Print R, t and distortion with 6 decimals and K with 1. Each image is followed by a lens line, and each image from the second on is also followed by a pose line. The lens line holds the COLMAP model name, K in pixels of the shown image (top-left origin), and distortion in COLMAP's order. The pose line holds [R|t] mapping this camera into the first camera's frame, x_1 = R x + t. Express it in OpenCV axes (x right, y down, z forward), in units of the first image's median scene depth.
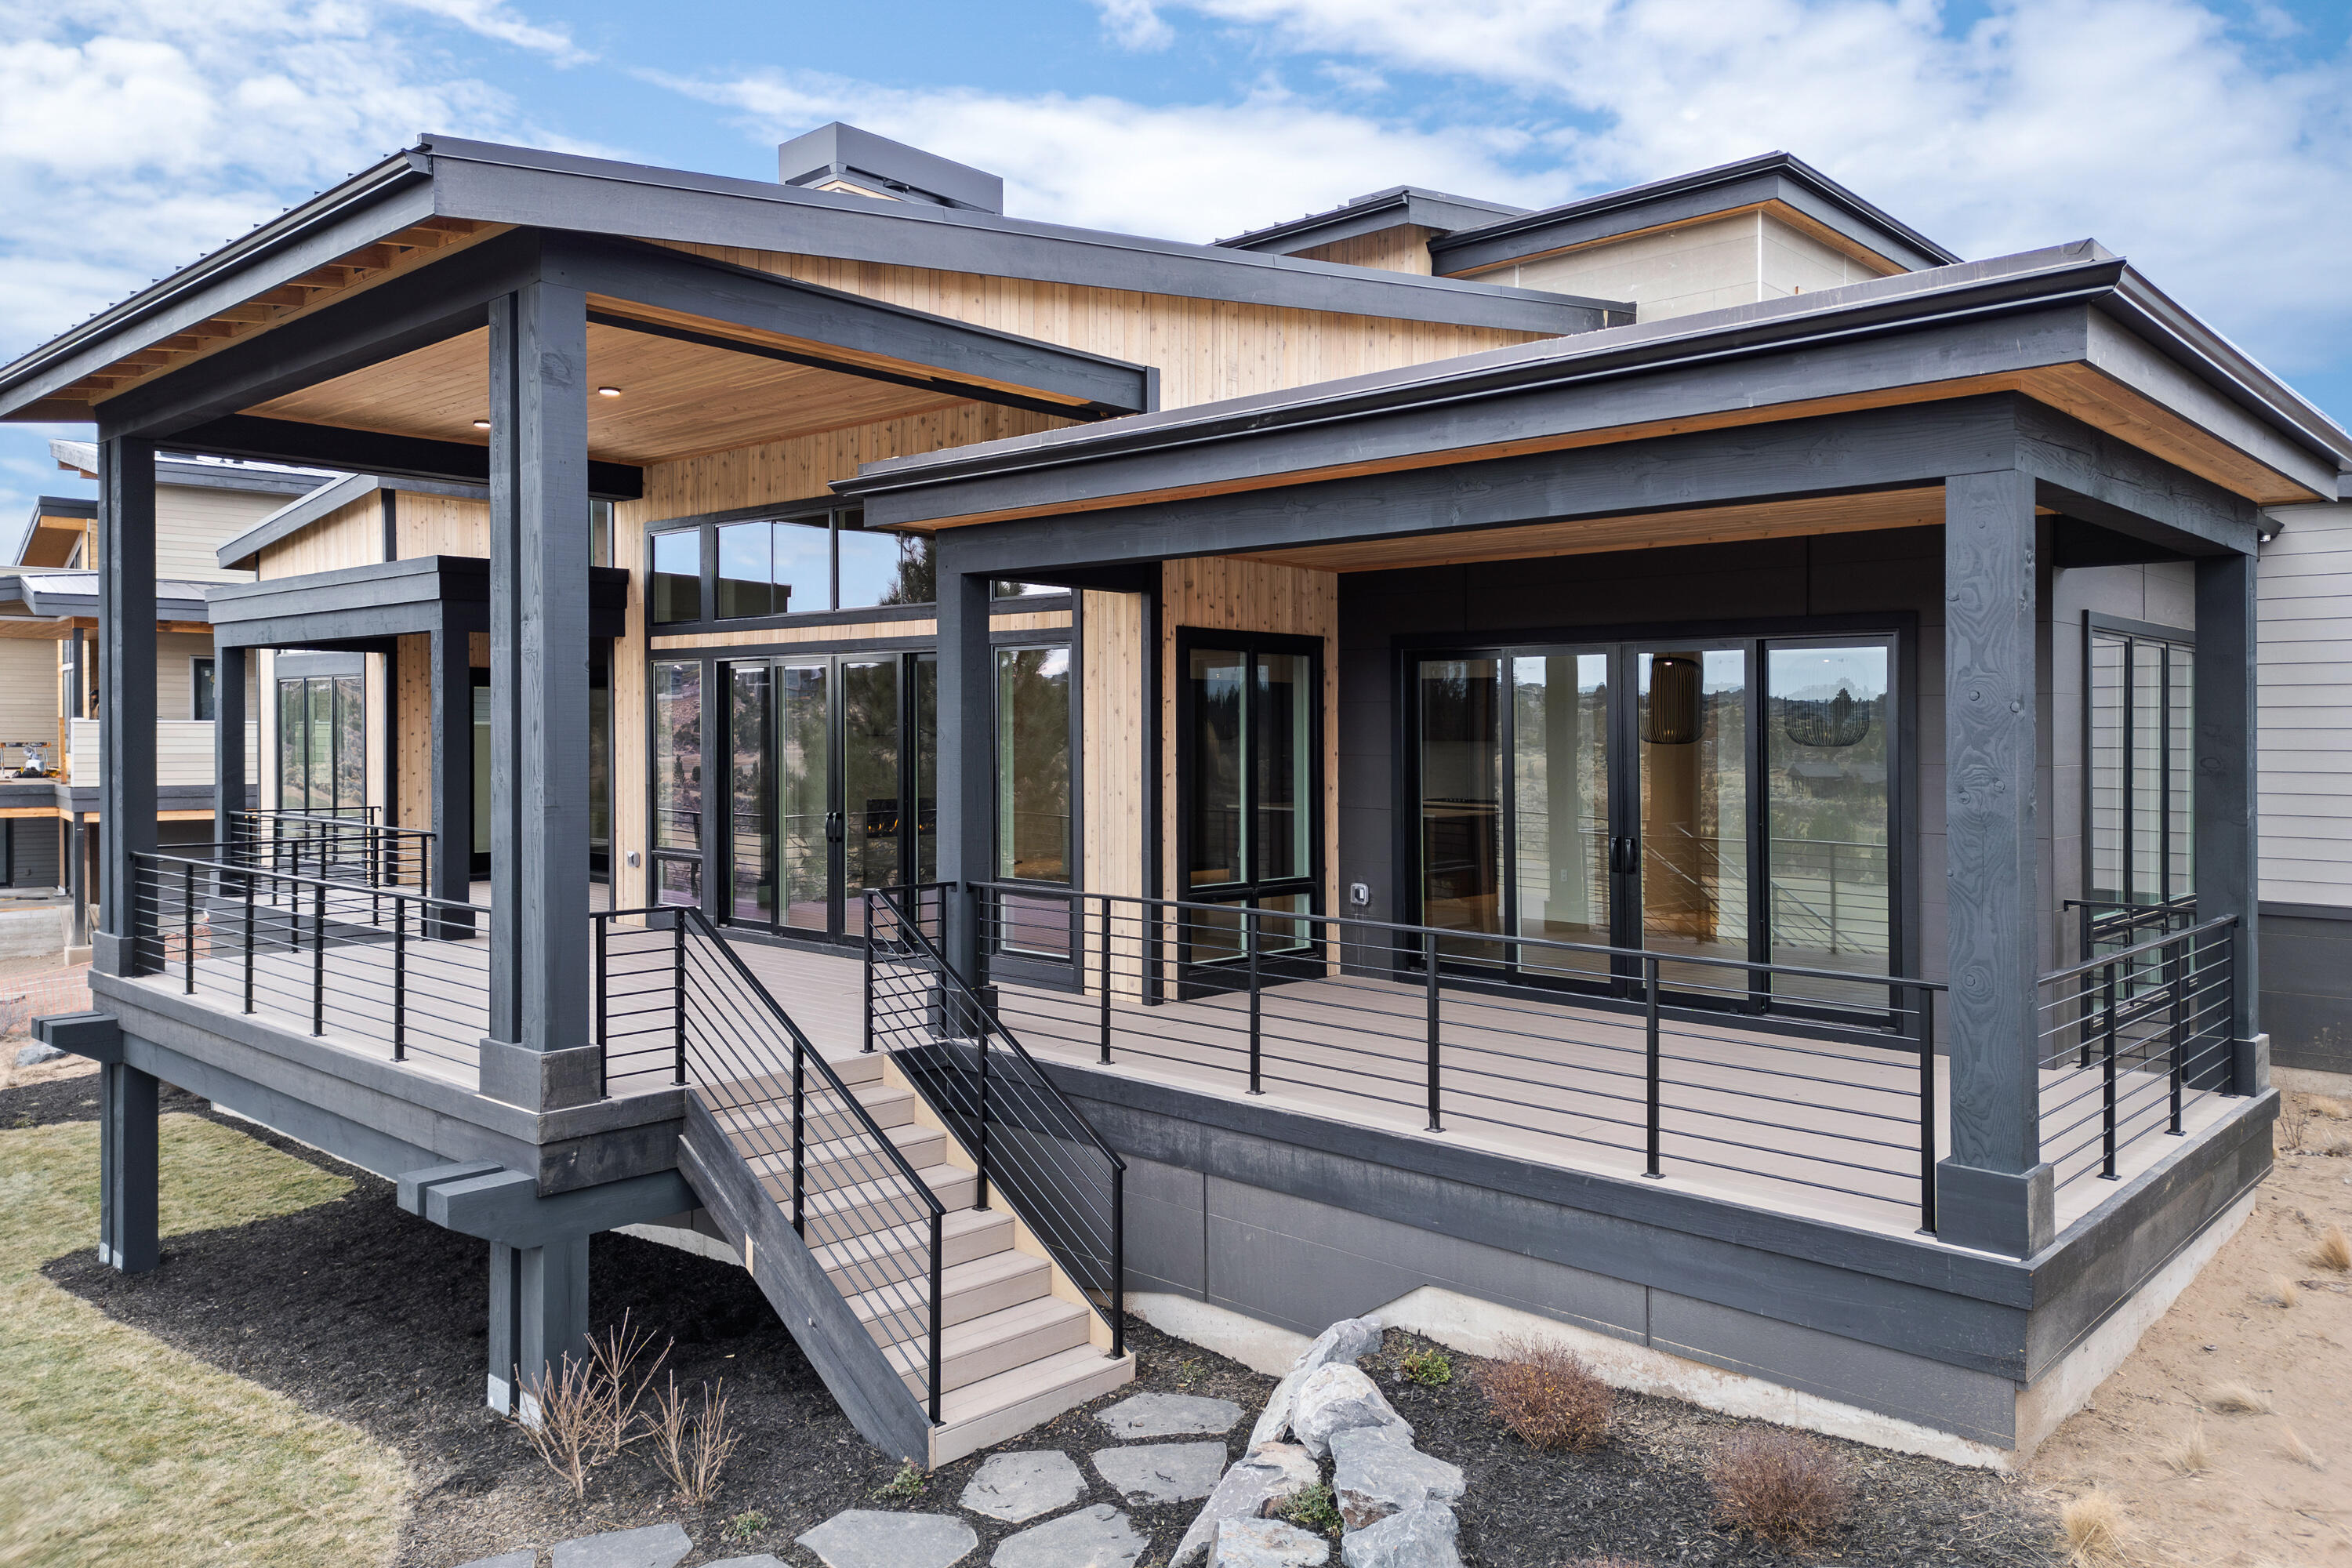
lens RADIAL K [[1663.2, 0, 1230.1], [0, 1663.2, 717.1], [0, 0, 1]] dist [0.005693, -0.001654]
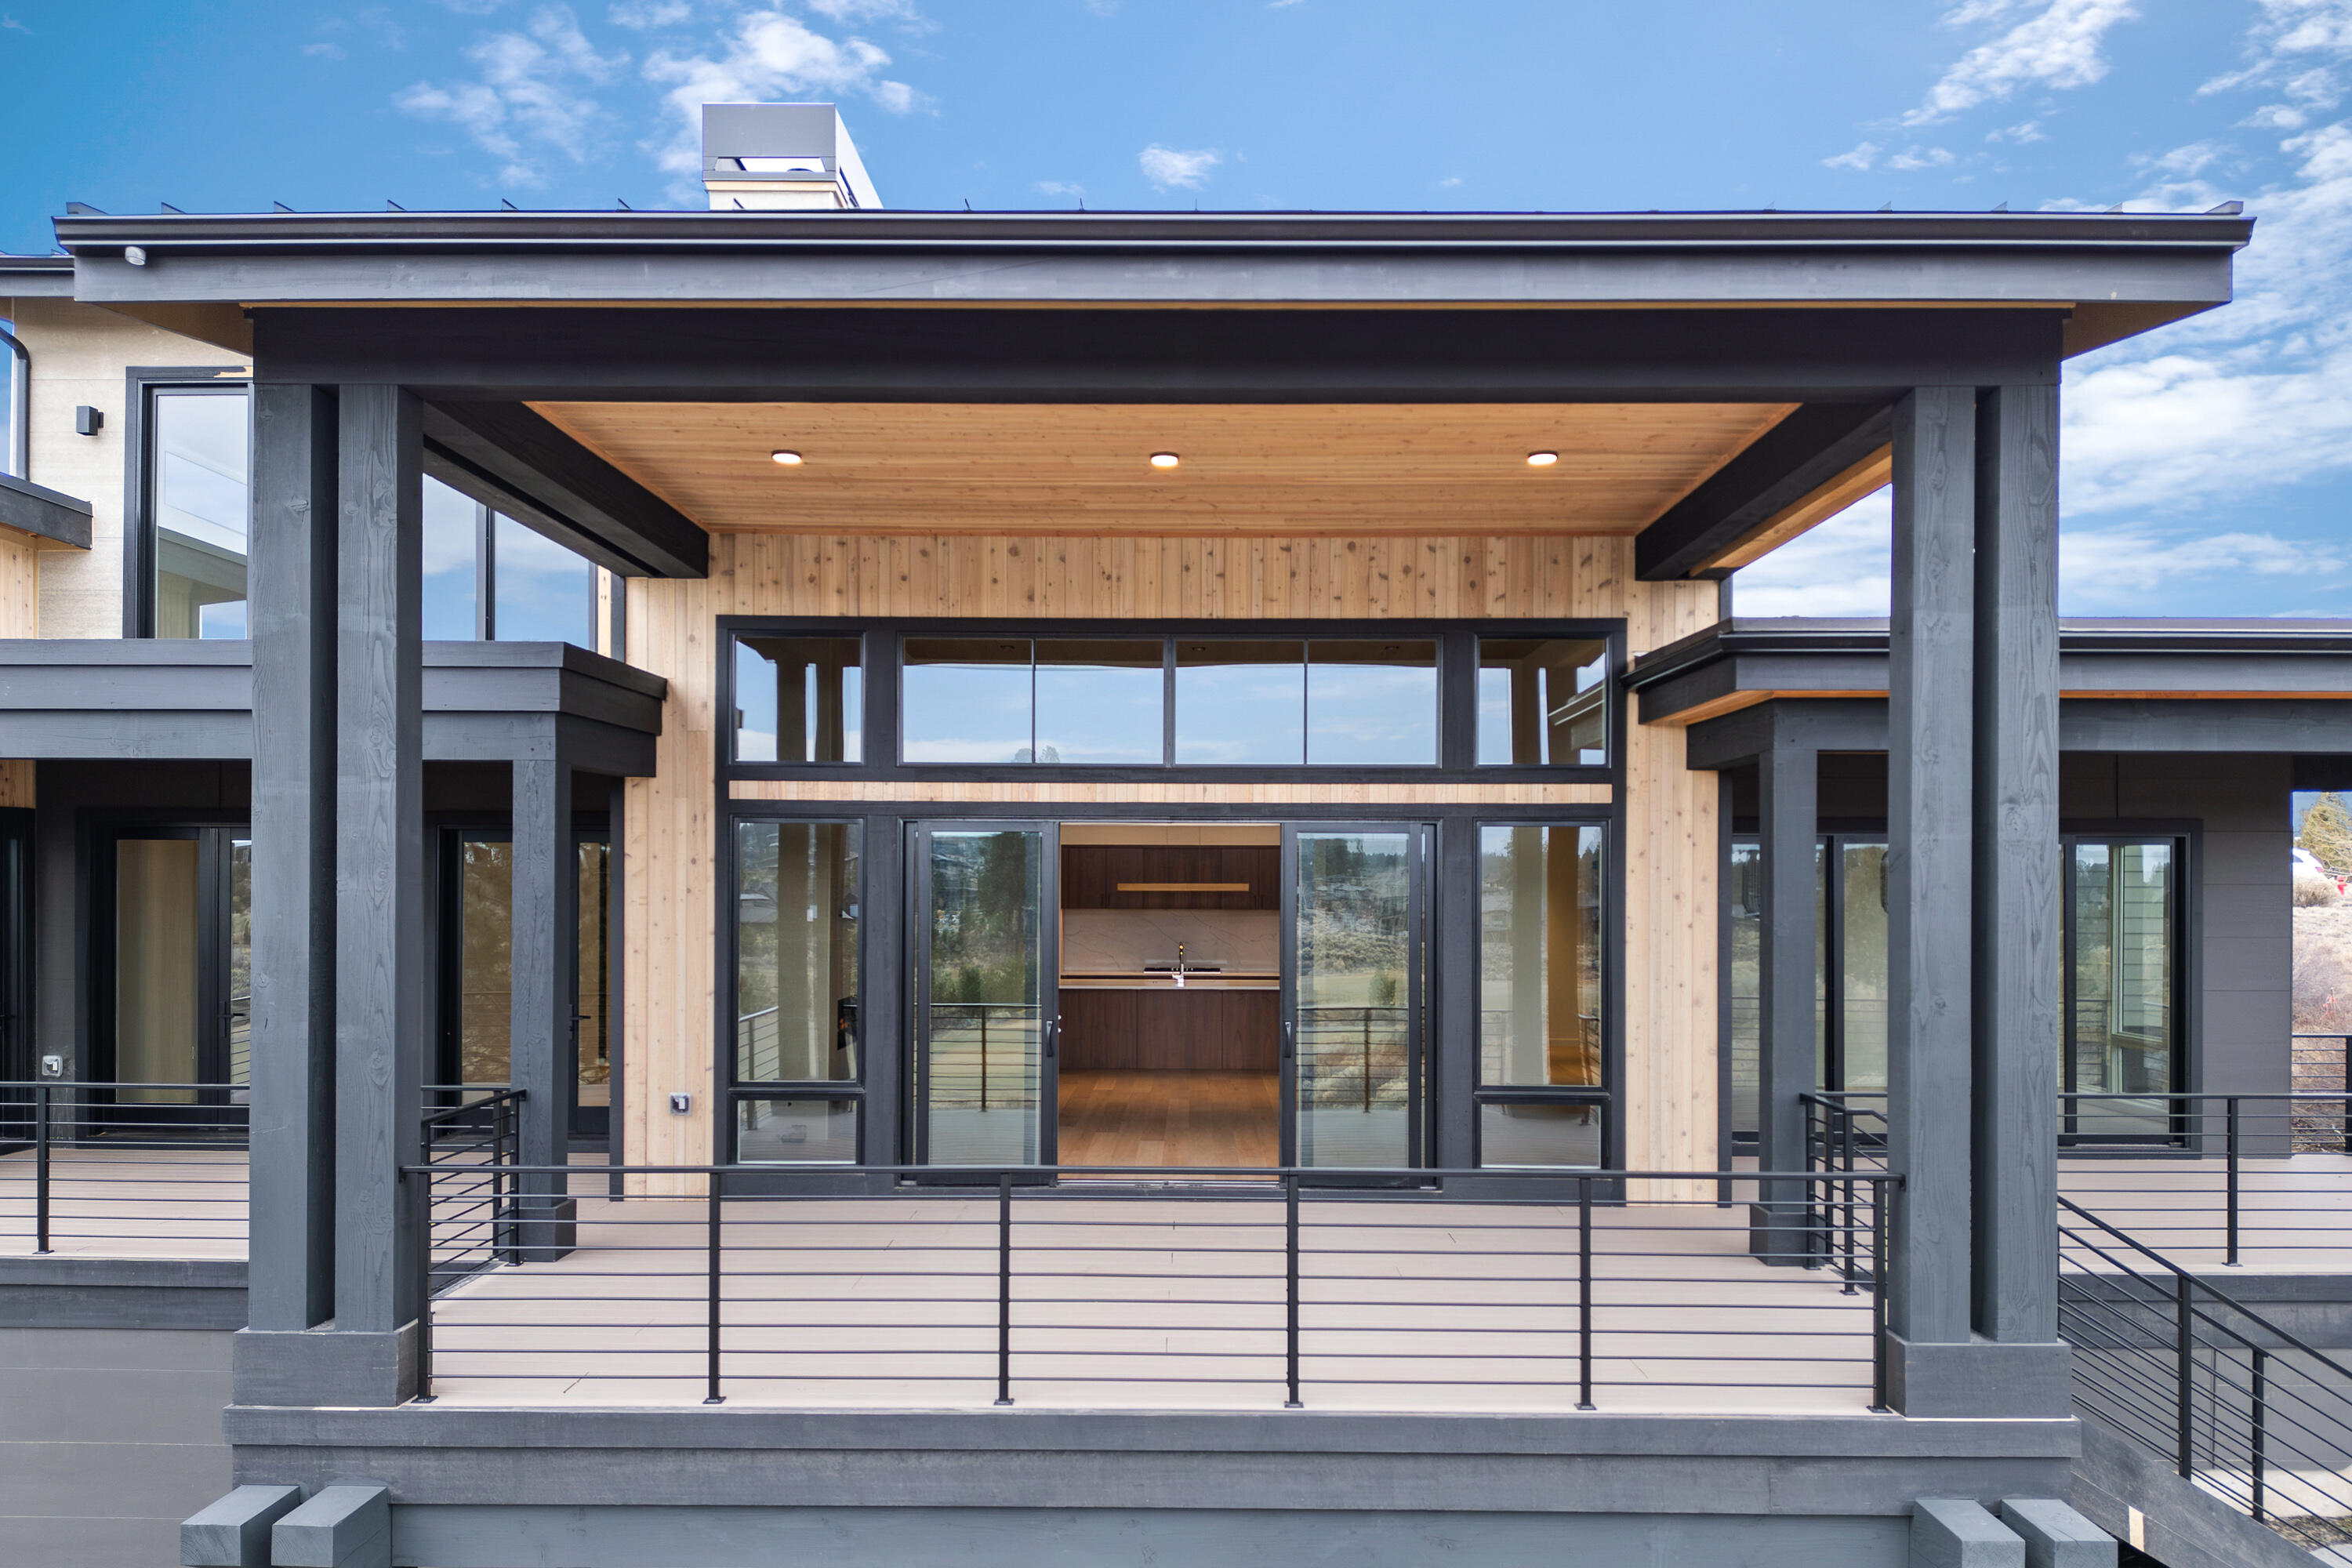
lens RADIAL K [[1694.5, 0, 1176.1], [0, 1694.5, 829.1], [0, 0, 1]] dist [0.001843, -0.000408]
pose [[0.751891, 0.020217, 0.658978, -1.214095], [-0.005388, 0.999685, -0.024522, -0.021474], [-0.659266, 0.014888, 0.751763, 0.625976]]
